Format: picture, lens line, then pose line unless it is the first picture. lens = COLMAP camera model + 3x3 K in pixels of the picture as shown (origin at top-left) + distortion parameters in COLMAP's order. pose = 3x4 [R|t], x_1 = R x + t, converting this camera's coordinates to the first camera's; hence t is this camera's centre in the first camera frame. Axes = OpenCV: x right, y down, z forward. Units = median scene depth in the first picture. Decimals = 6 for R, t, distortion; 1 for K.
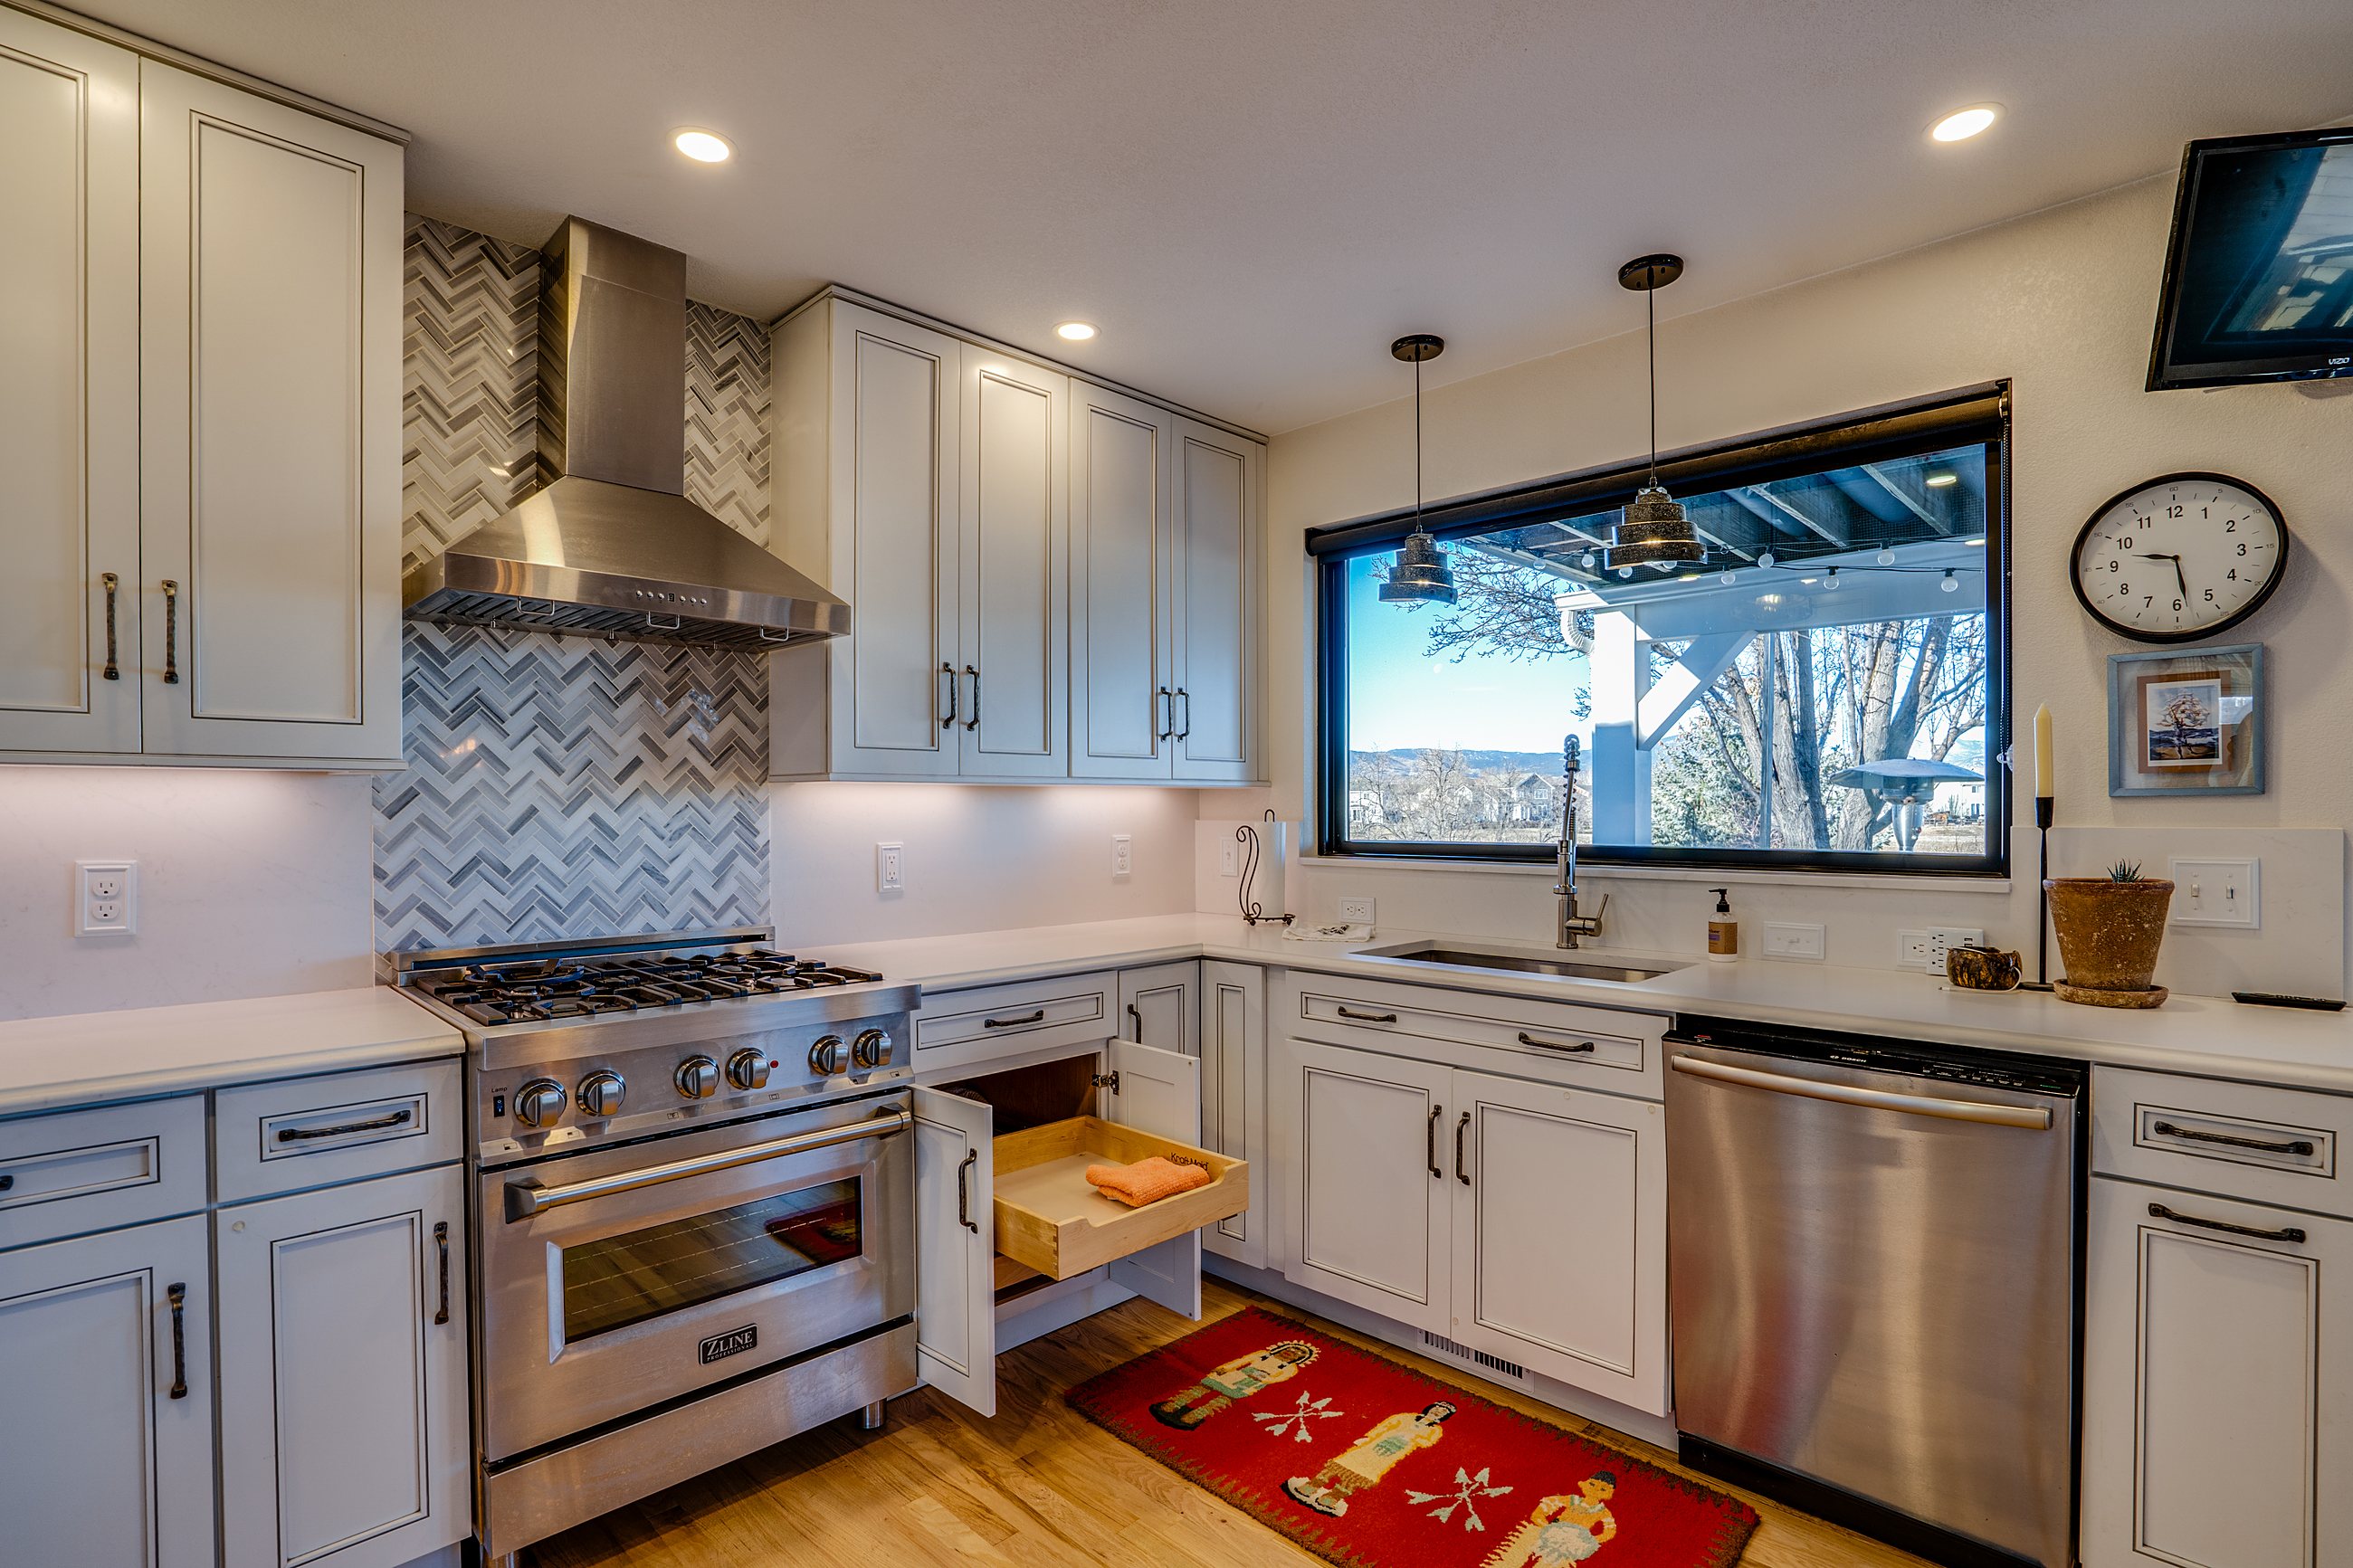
lens RADIAL K [[1140.3, 0, 1177.1], [0, 1140.3, 803.4], [0, 0, 1]] dist [-0.047909, 0.031564]
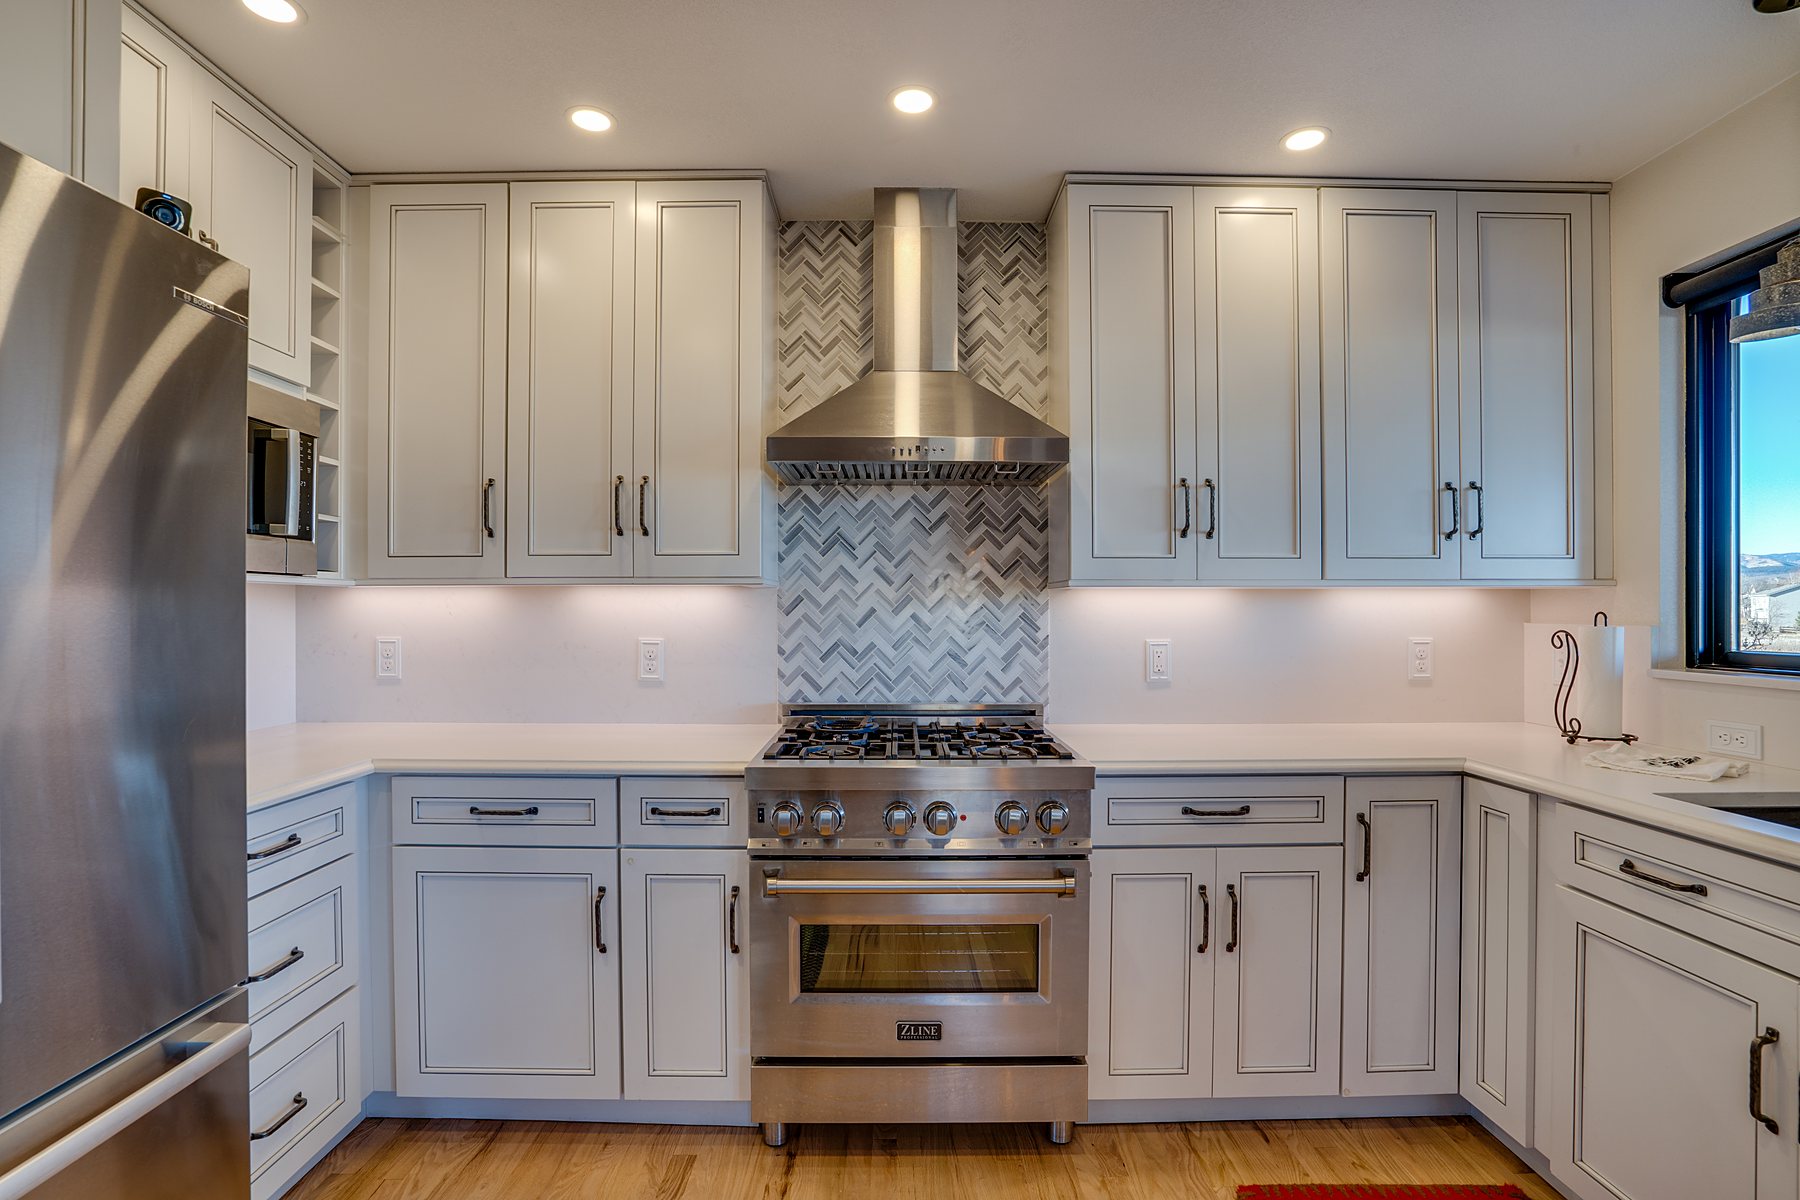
lens RADIAL K [[866.7, 0, 900.0], [0, 866.7, 600.0], [0, 0, 1]] dist [-0.055069, 0.026316]
pose [[0.709709, -0.005213, -0.704476, 0.212188], [0.000950, 0.999979, -0.006442, -0.000118], [0.704494, 0.003903, 0.709699, 0.232577]]
